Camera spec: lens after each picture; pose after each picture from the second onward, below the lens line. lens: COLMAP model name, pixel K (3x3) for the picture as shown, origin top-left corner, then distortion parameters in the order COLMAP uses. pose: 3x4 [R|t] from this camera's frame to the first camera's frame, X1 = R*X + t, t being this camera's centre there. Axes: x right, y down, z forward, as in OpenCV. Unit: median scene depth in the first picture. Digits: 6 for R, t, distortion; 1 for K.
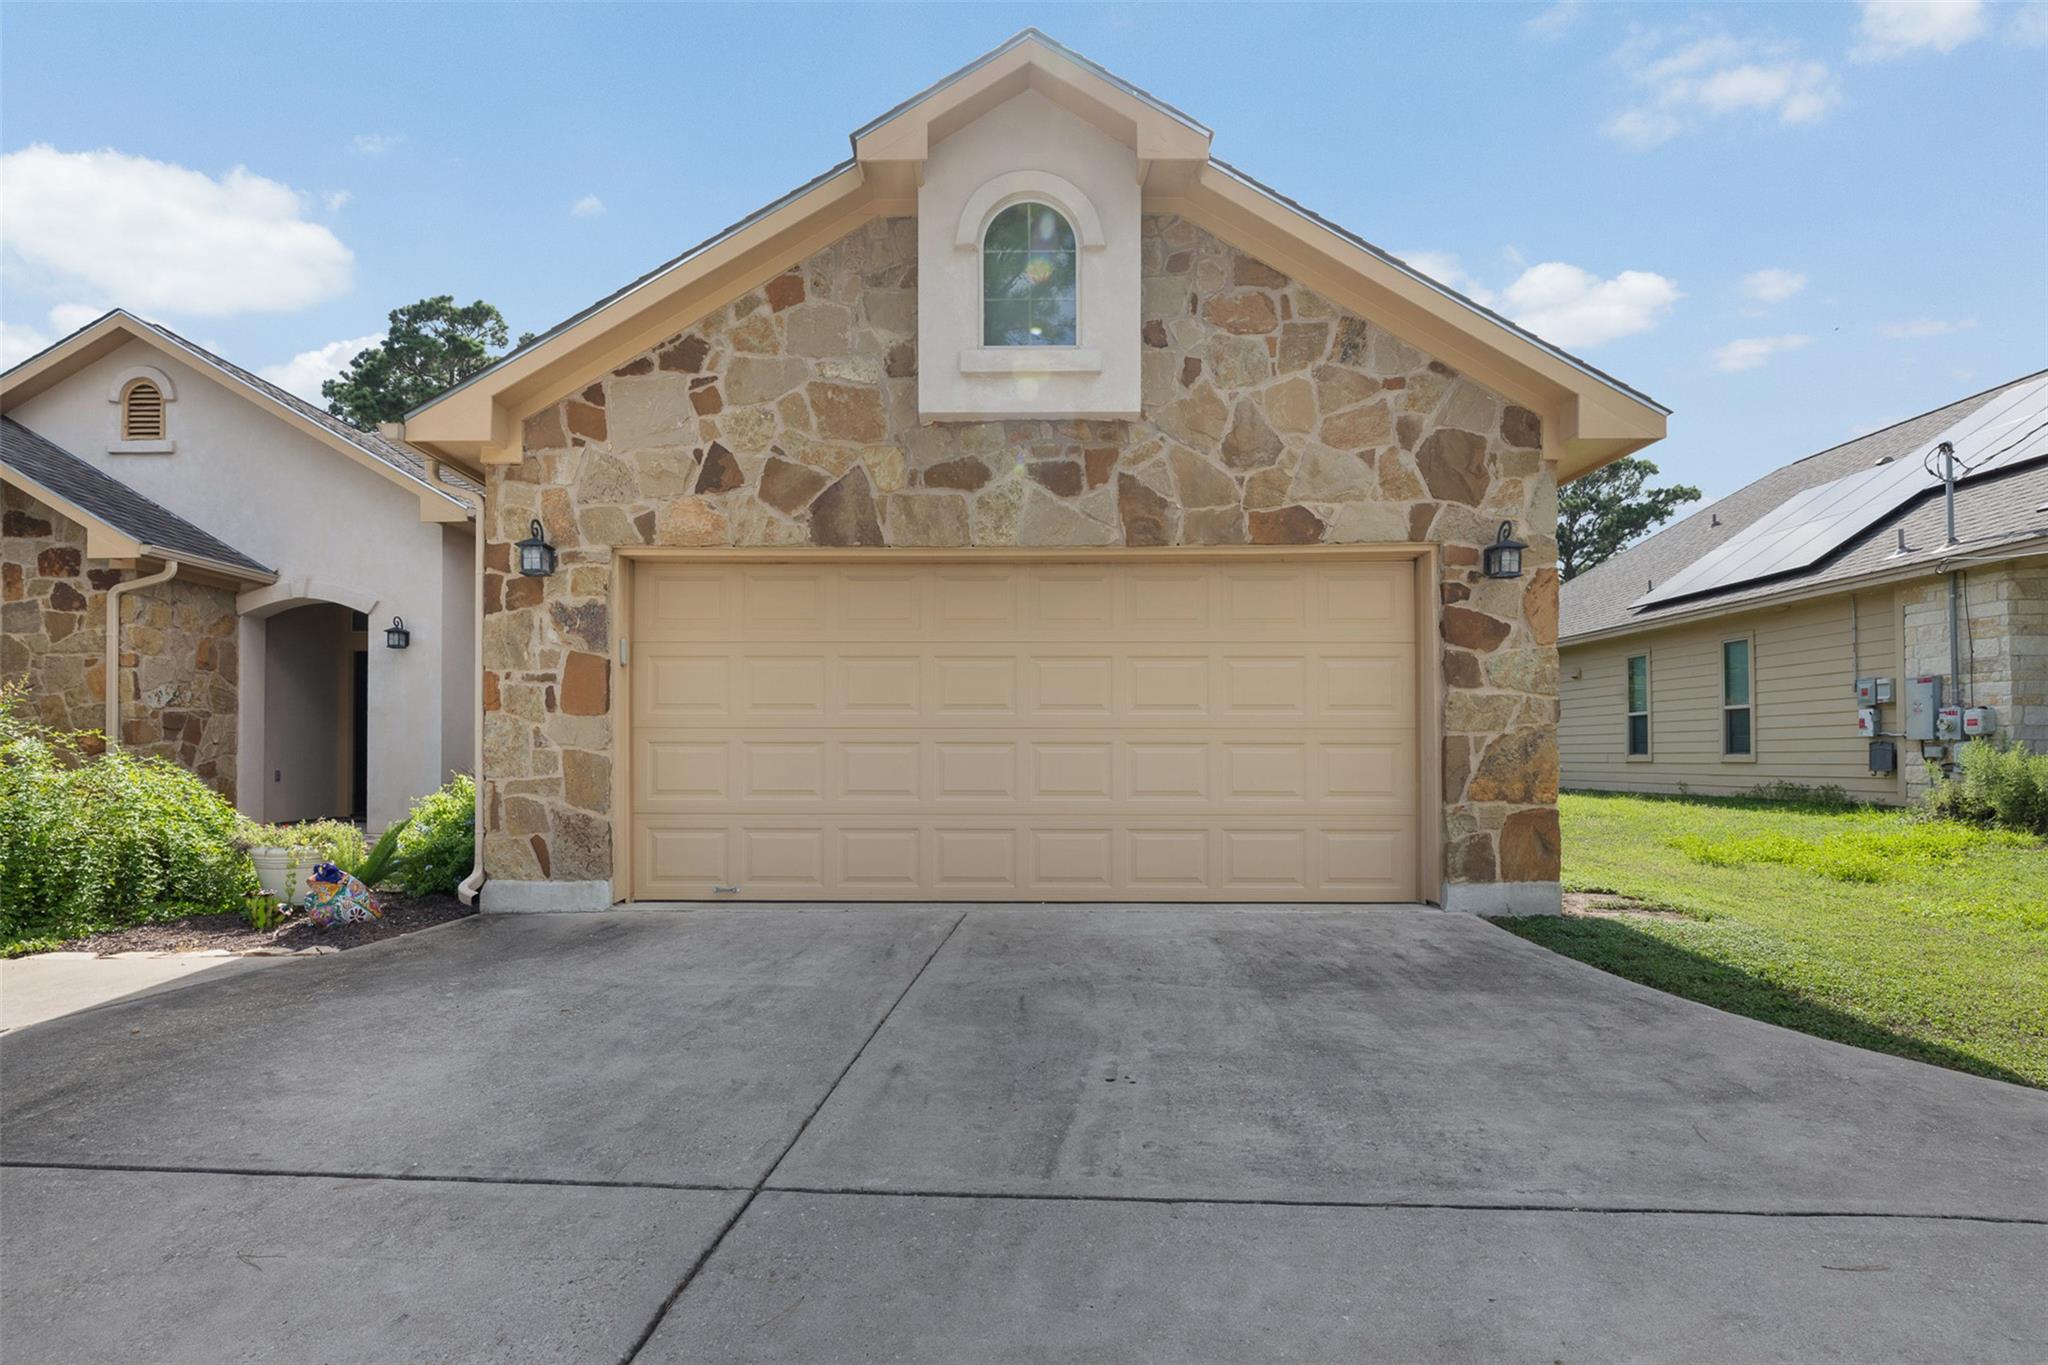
lens RADIAL K [[1042.3, 0, 983.4], [0, 1042.3, 744.2], [0, 0, 1]] dist [-0.003641, 0.000622]
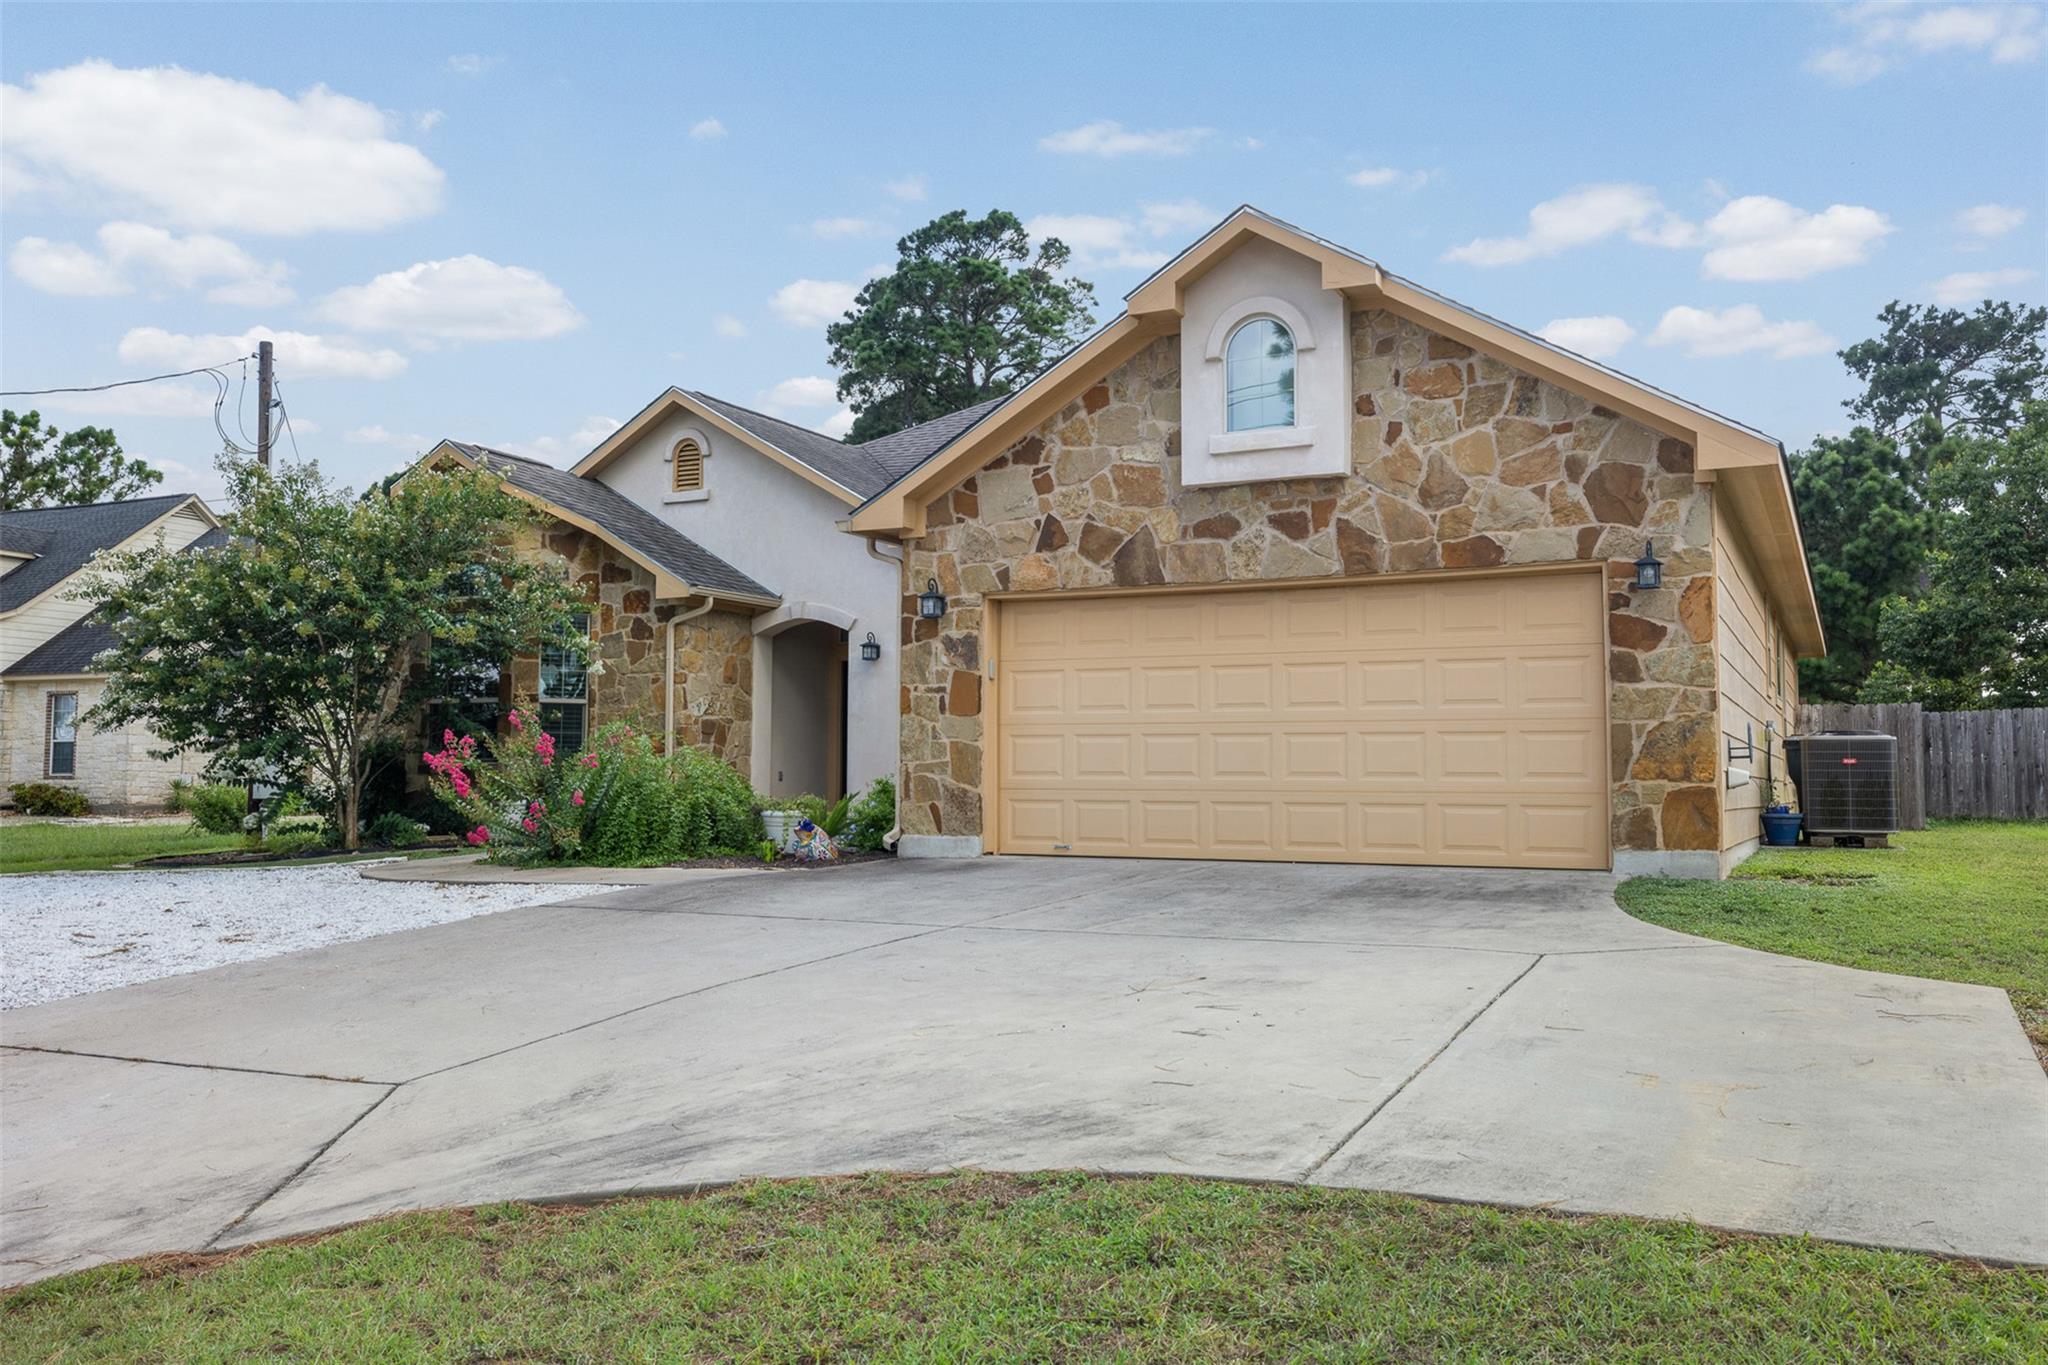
lens RADIAL K [[1790.3, 0, 1024.0], [0, 1790.3, 682.5], [0, 0, 1]] dist [-0.007986, -0.000405]
pose [[0.894347, -0.021936, -0.446835, 0.751879], [0.000171, 0.998814, -0.048693, 0.043376], [0.447373, 0.043472, 0.893290, -1.090538]]
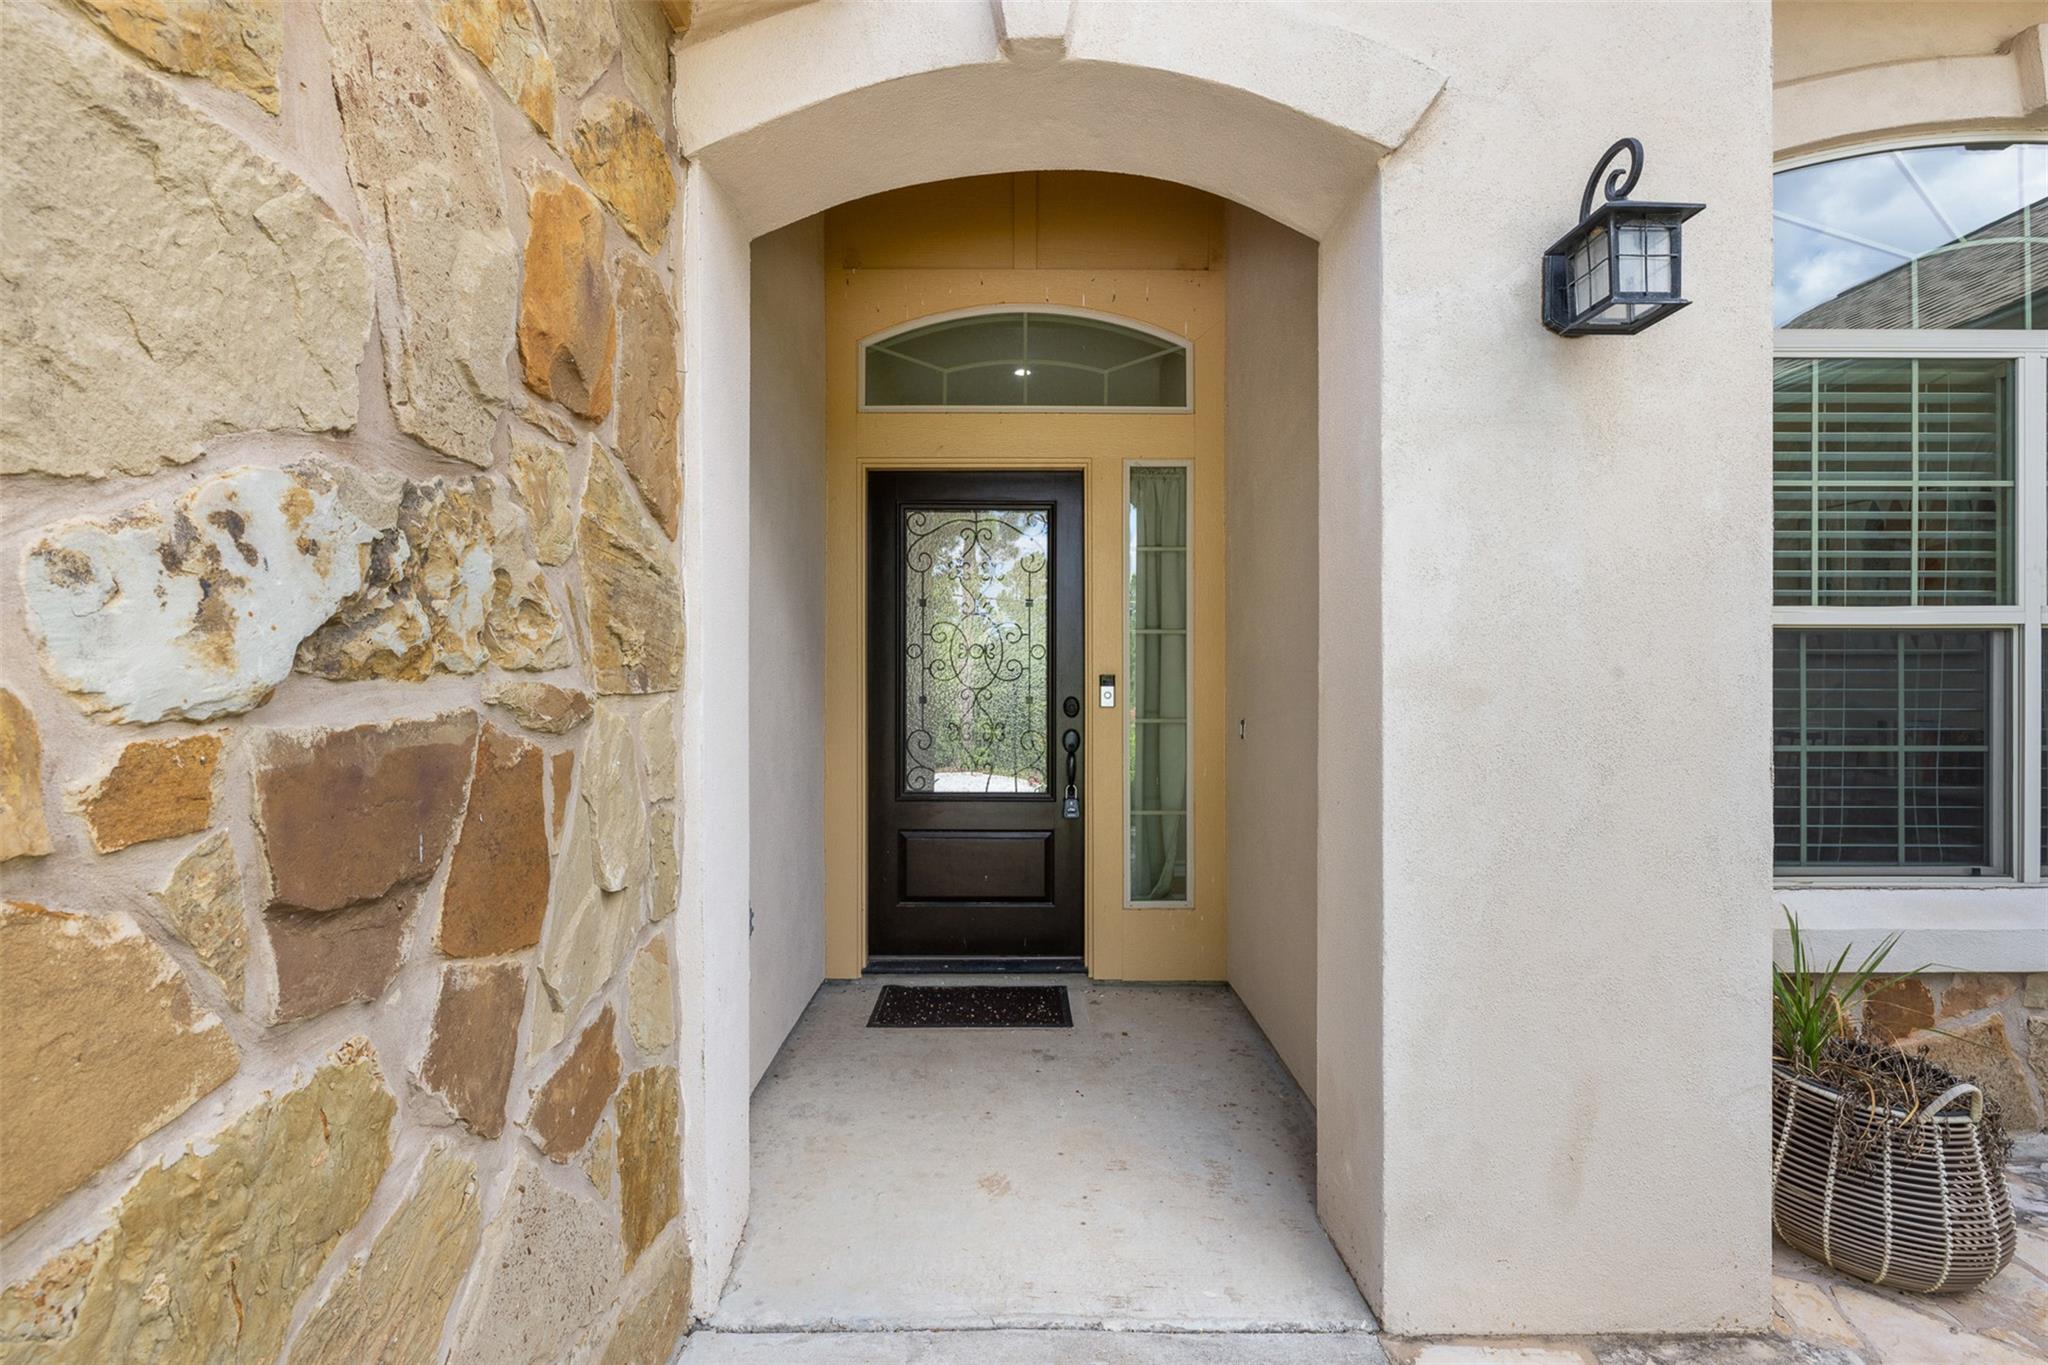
lens RADIAL K [[899.1, 0, 1025.1], [0, 899.1, 673.9], [0, 0, 1]] dist [-0.000029, 0.000001]
pose [[0.999743, 0.002251, 0.022540, -1.115746], [-0.002507, 0.999933, 0.011344, -0.058570], [-0.022513, -0.011398, 0.999682, 1.417905]]
